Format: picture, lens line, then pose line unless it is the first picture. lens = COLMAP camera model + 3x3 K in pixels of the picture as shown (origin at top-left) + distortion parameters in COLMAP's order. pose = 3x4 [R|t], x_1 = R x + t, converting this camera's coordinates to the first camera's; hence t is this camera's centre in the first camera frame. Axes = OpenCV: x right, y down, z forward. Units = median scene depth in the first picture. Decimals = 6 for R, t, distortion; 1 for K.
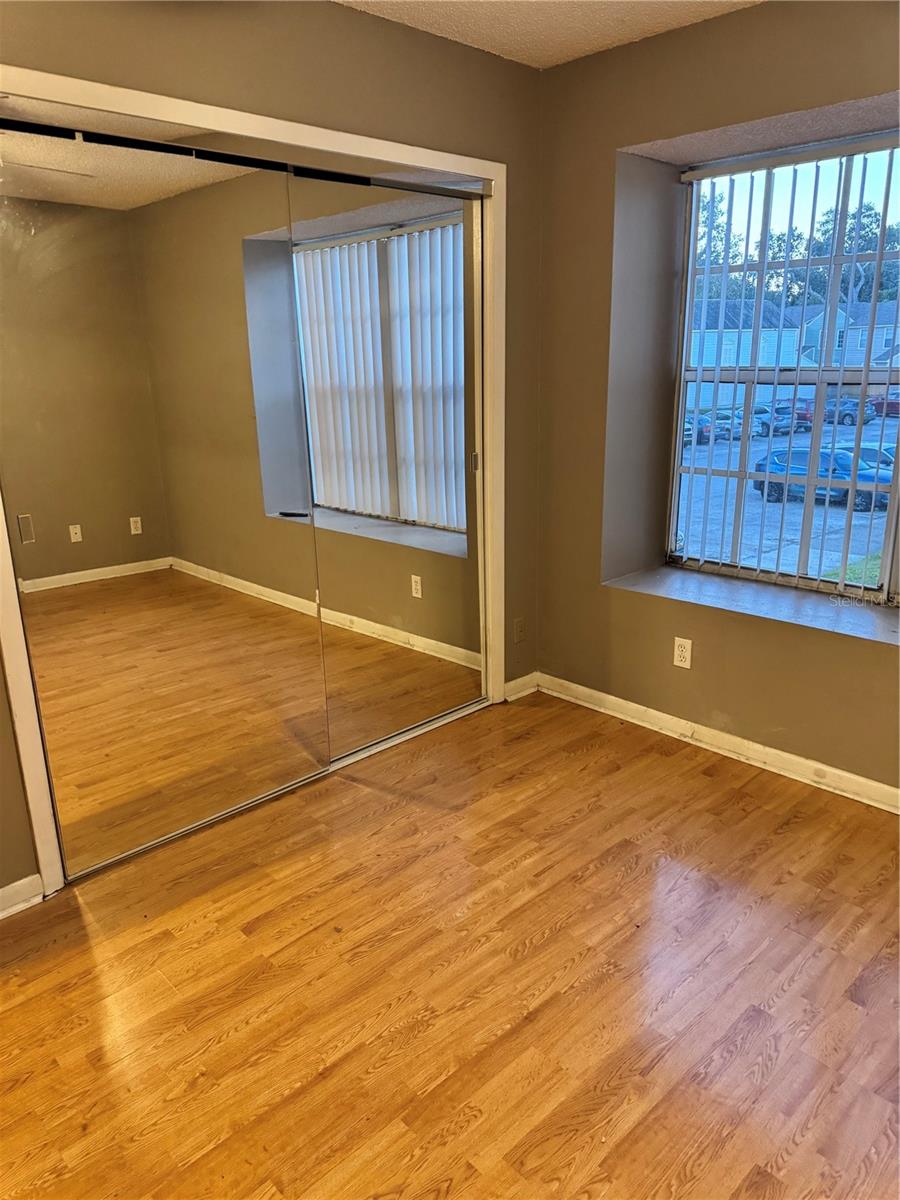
lens RADIAL K [[876.8, 0, 484.9], [0, 876.8, 523.3], [0, 0, 1]] dist [0.000966, -0.002716]
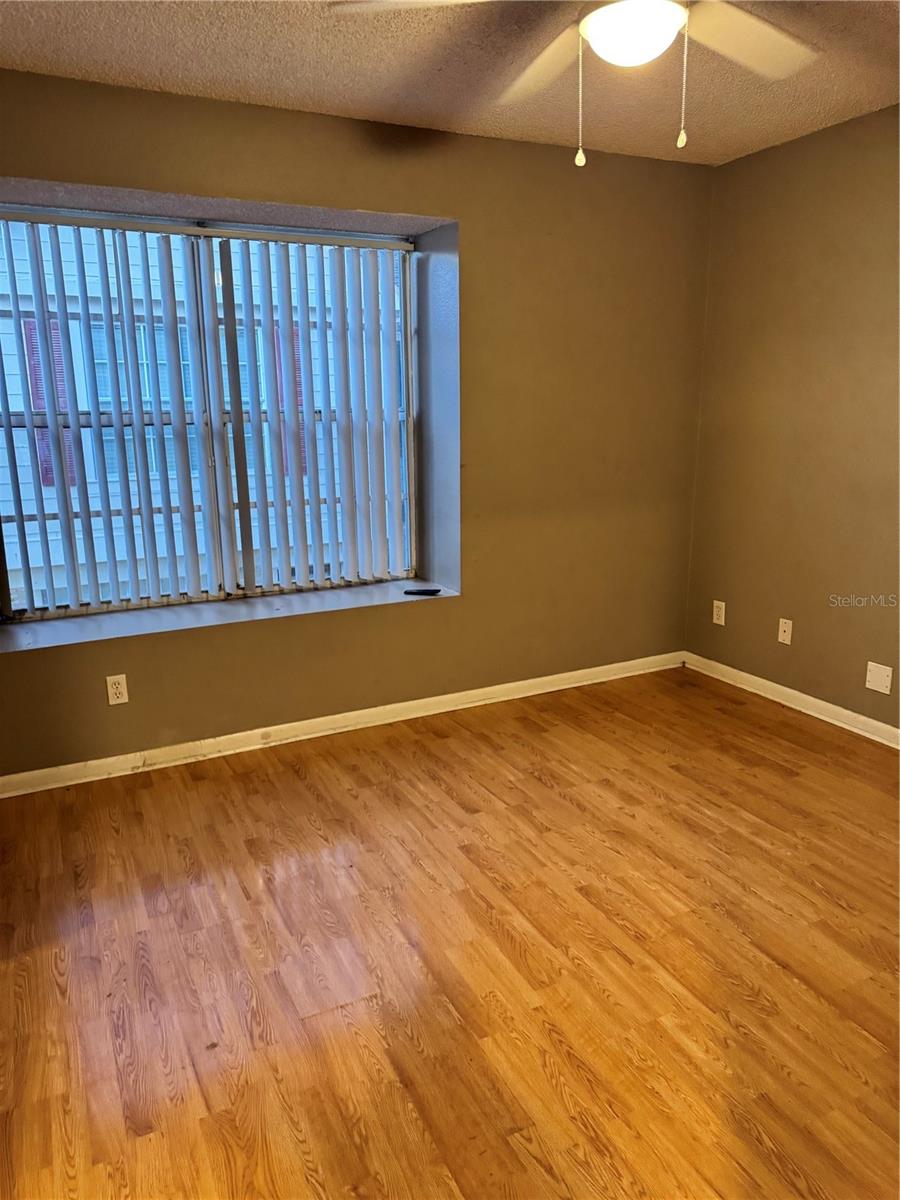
lens RADIAL K [[841.8, 0, 460.7], [0, 841.8, 600.3], [0, 0, 1]] dist [0.070779, -0.086045]
pose [[0.313515, -0.223278, 0.922960, -0.633157], [0.197370, 0.966059, 0.166661, -0.041295], [-0.928845, 0.129914, 0.346943, 0.353756]]
